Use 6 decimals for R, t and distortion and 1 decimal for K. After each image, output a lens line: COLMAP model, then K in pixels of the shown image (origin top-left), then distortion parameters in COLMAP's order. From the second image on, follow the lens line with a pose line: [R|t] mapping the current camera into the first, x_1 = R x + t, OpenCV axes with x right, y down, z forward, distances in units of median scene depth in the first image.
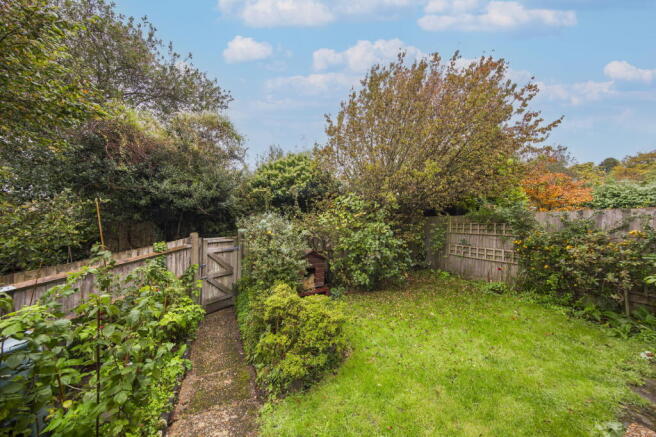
lens RADIAL K [[214.2, 0, 328.0], [0, 214.2, 218.5], [0, 0, 1]] dist [0.000908, -0.000203]
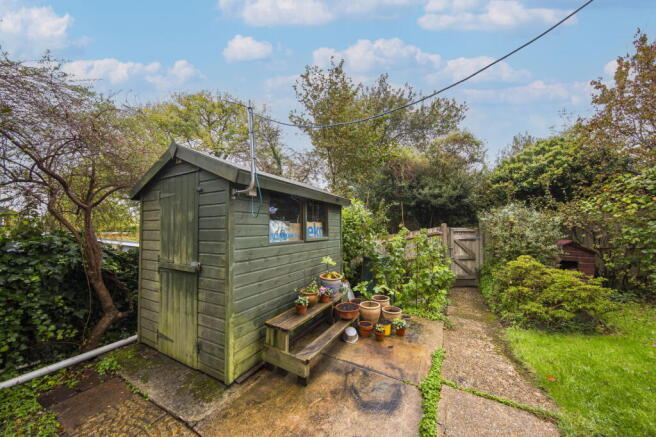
lens RADIAL K [[224.3, 0, 330.0], [0, 224.3, 222.9], [0, 0, 1]] dist [-0.001490, -0.000267]
pose [[0.572614, -0.026661, -0.819392, 0.112956], [0.011834, 0.999636, -0.024255, 0.079035], [0.819740, 0.004192, 0.572721, -0.360531]]
